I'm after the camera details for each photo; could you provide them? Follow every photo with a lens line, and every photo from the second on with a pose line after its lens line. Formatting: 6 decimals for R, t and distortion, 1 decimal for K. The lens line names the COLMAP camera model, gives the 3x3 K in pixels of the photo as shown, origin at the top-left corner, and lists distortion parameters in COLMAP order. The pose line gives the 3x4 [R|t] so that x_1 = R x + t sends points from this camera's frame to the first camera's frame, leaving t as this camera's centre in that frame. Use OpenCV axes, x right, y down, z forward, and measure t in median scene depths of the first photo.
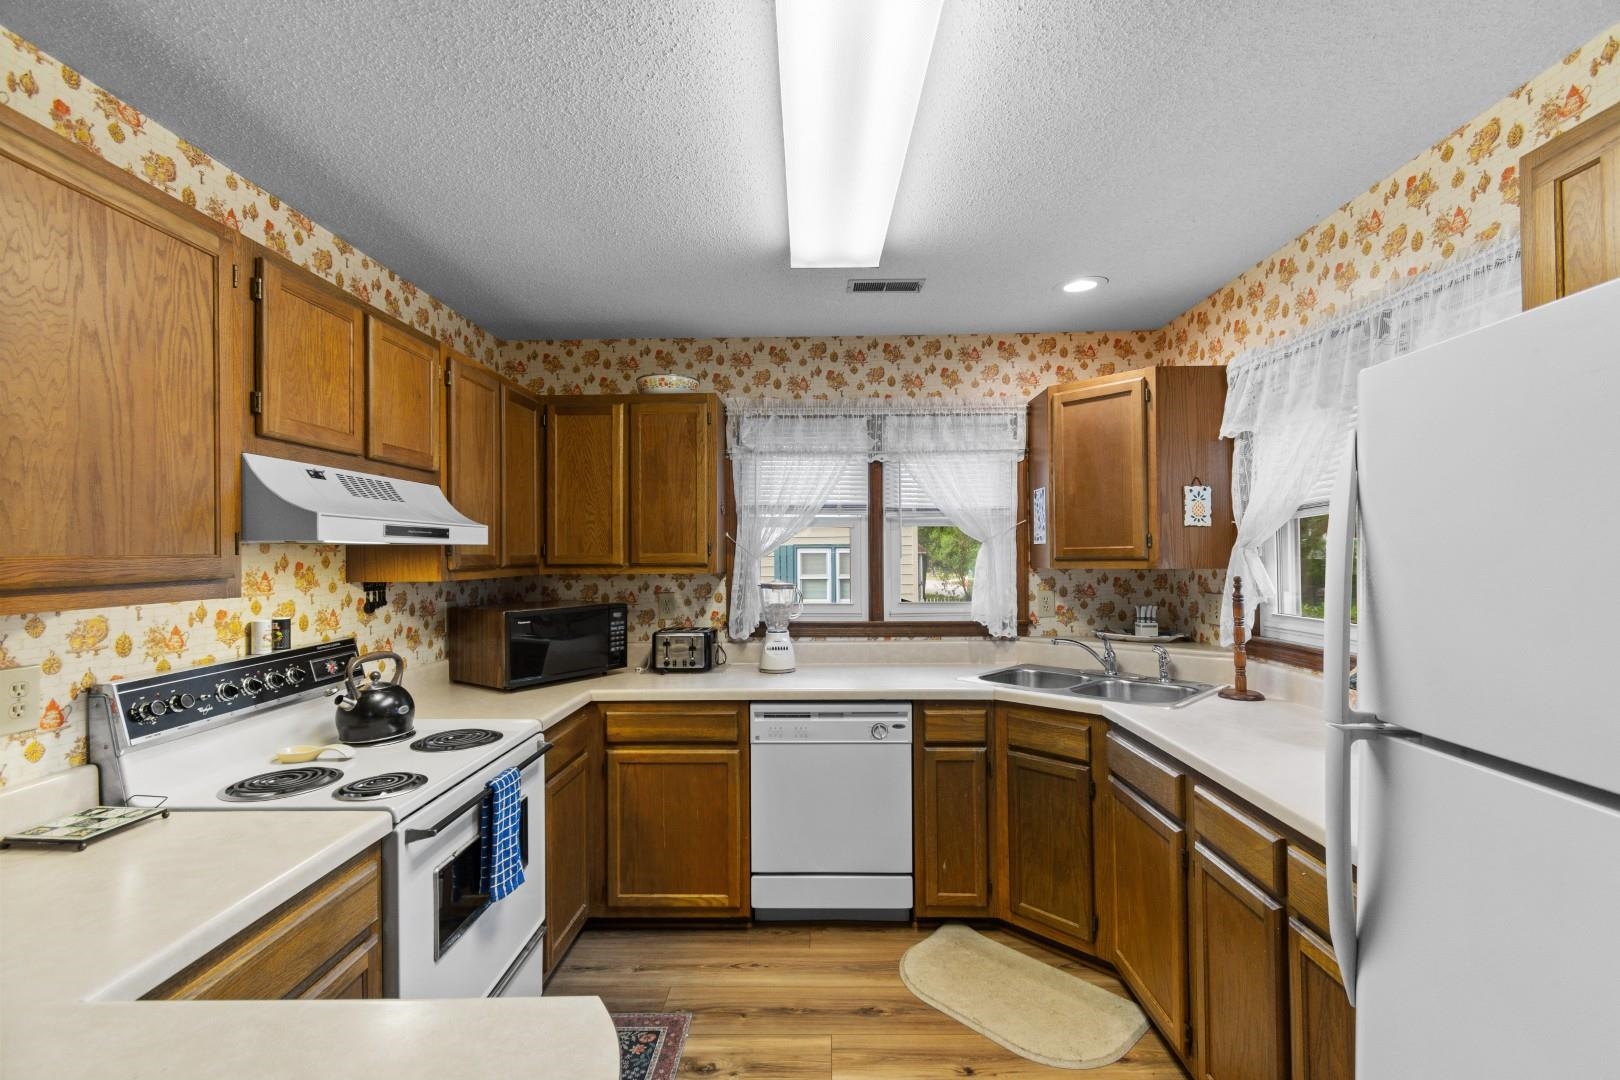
lens RADIAL K [[700.3, 0, 807.7], [0, 700.3, 547.4], [0, 0, 1]] dist [0.001291, -0.002201]
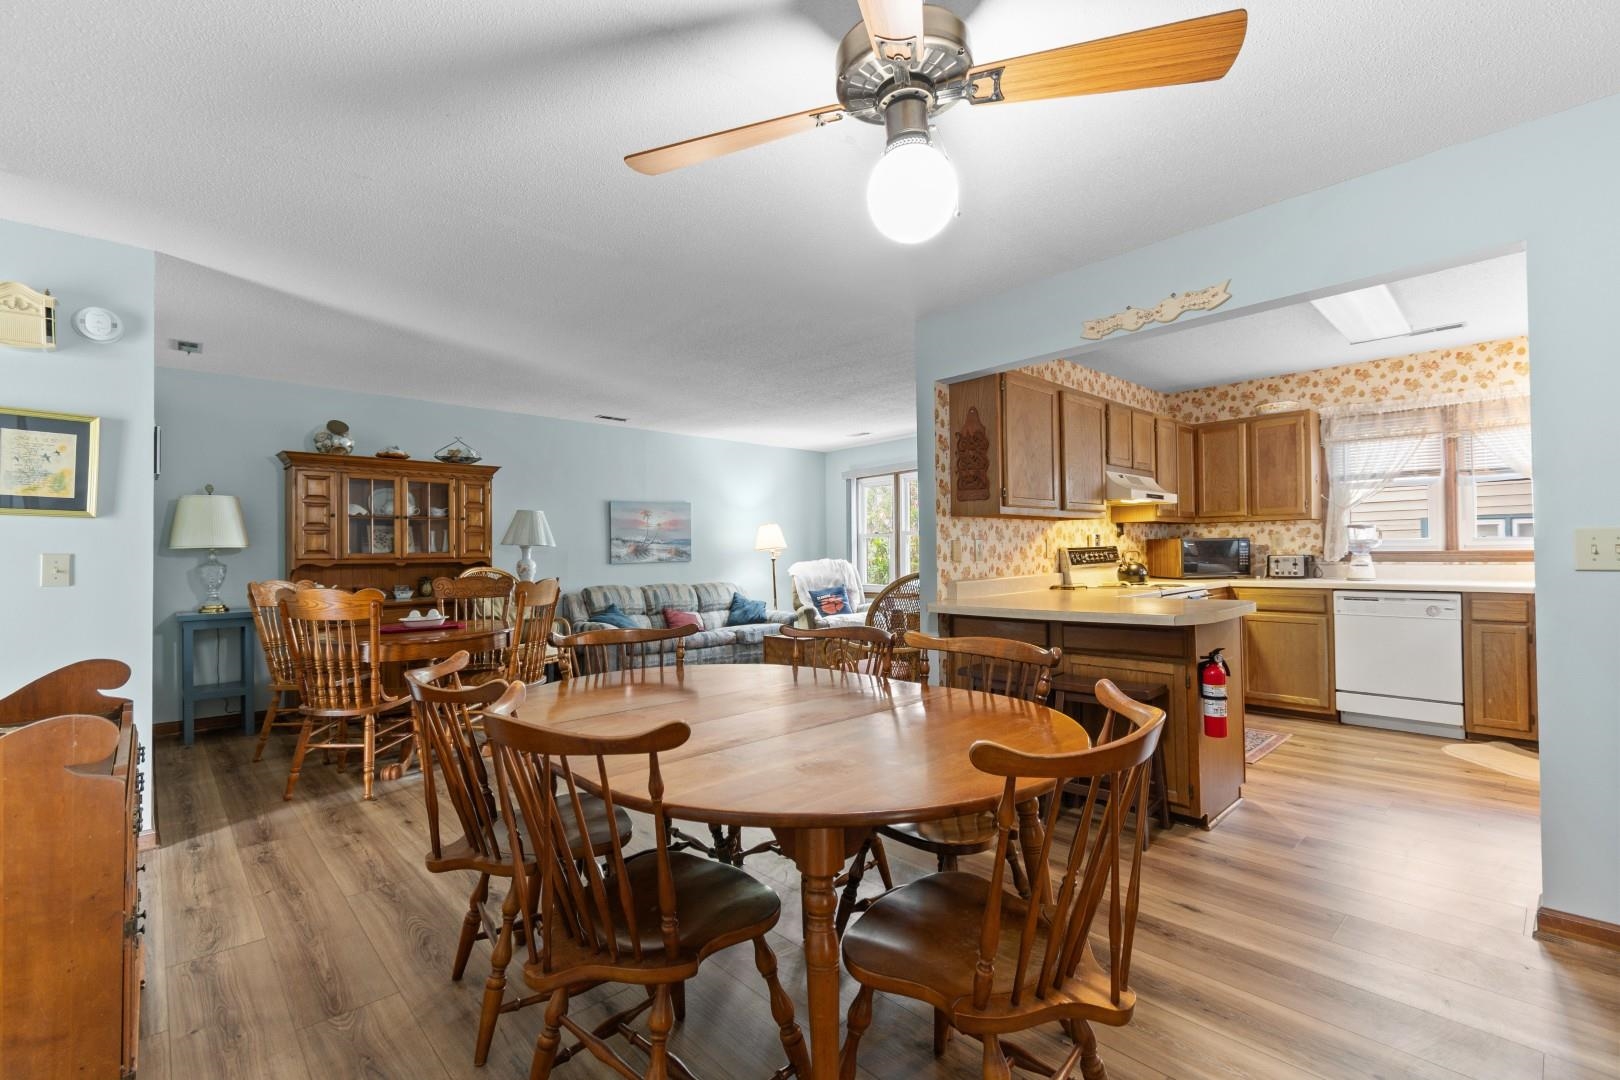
lens RADIAL K [[707.2, 0, 812.1], [0, 707.2, 543.2], [0, 0, 1]] dist [0.002125, -0.001054]
pose [[0.699829, -0.011579, -0.714217, 0.266341], [0.014852, 0.999888, -0.001657, 0.090503], [0.714156, -0.009448, 0.699923, -1.135481]]
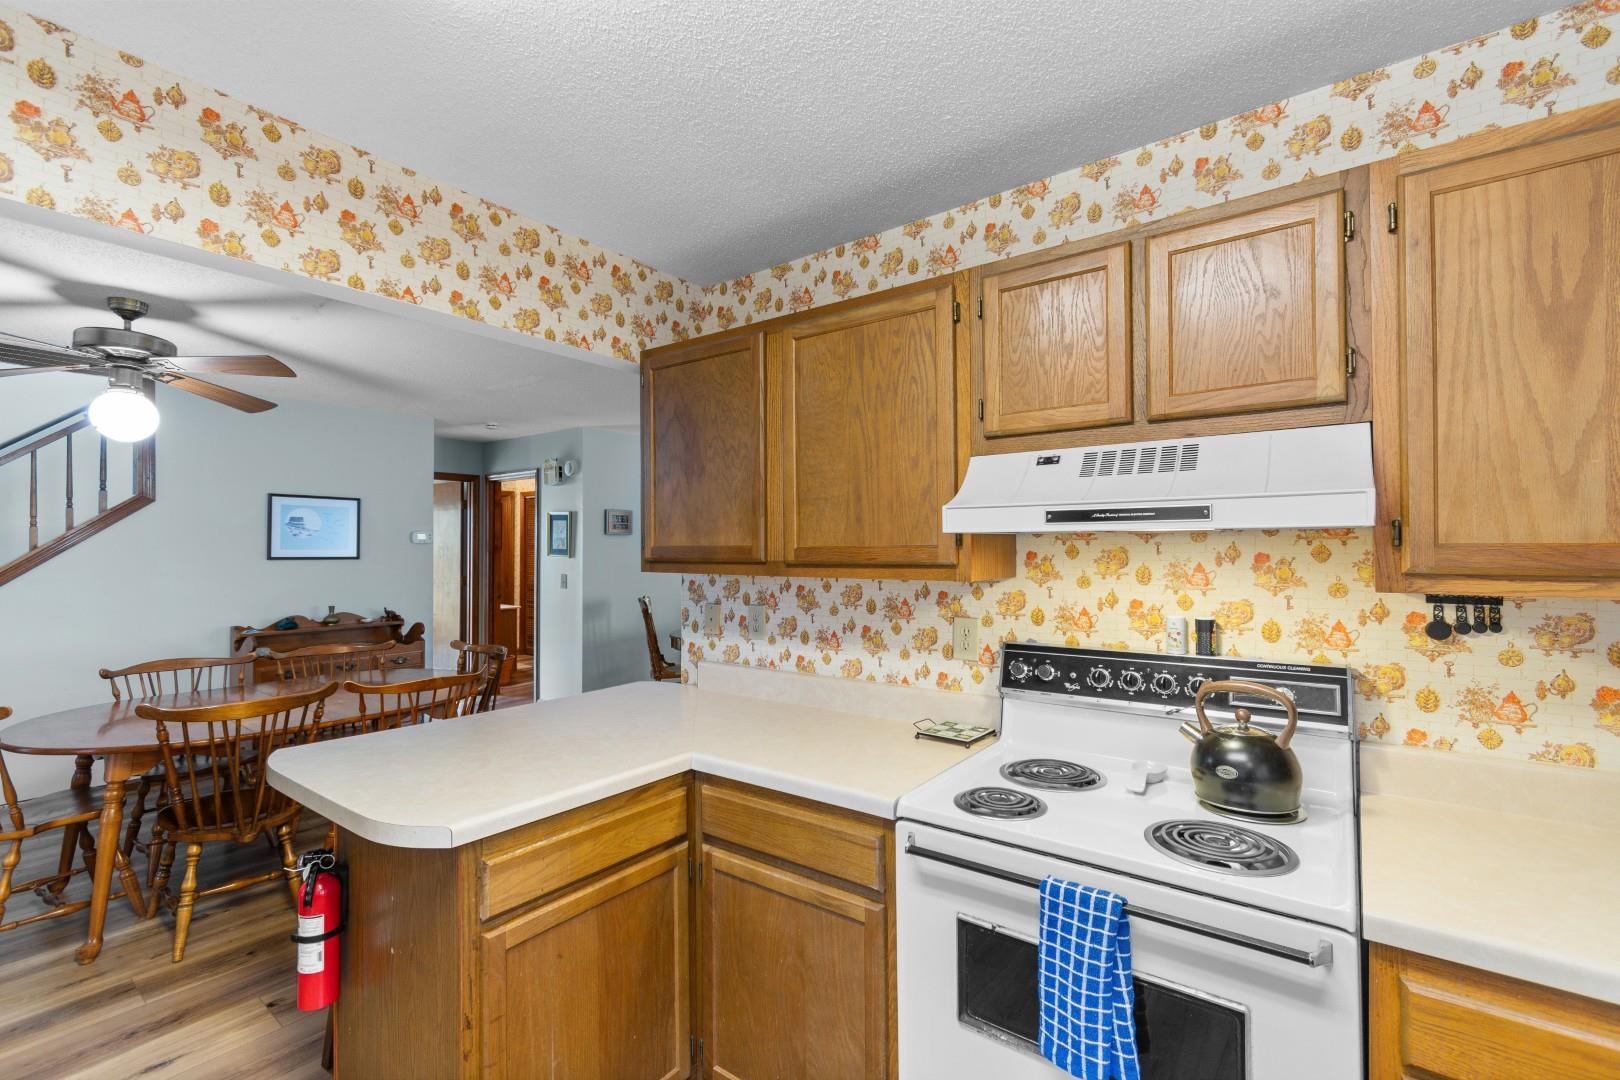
lens RADIAL K [[721.3, 0, 793.3], [0, 721.3, 544.7], [0, 0, 1]] dist [0.013400, -0.000136]
pose [[-0.596405, 0.000886, -0.802683, 0.187205], [0.010475, 0.999923, -0.006679, 0.009156], [0.802615, -0.012391, -0.596368, 0.828175]]
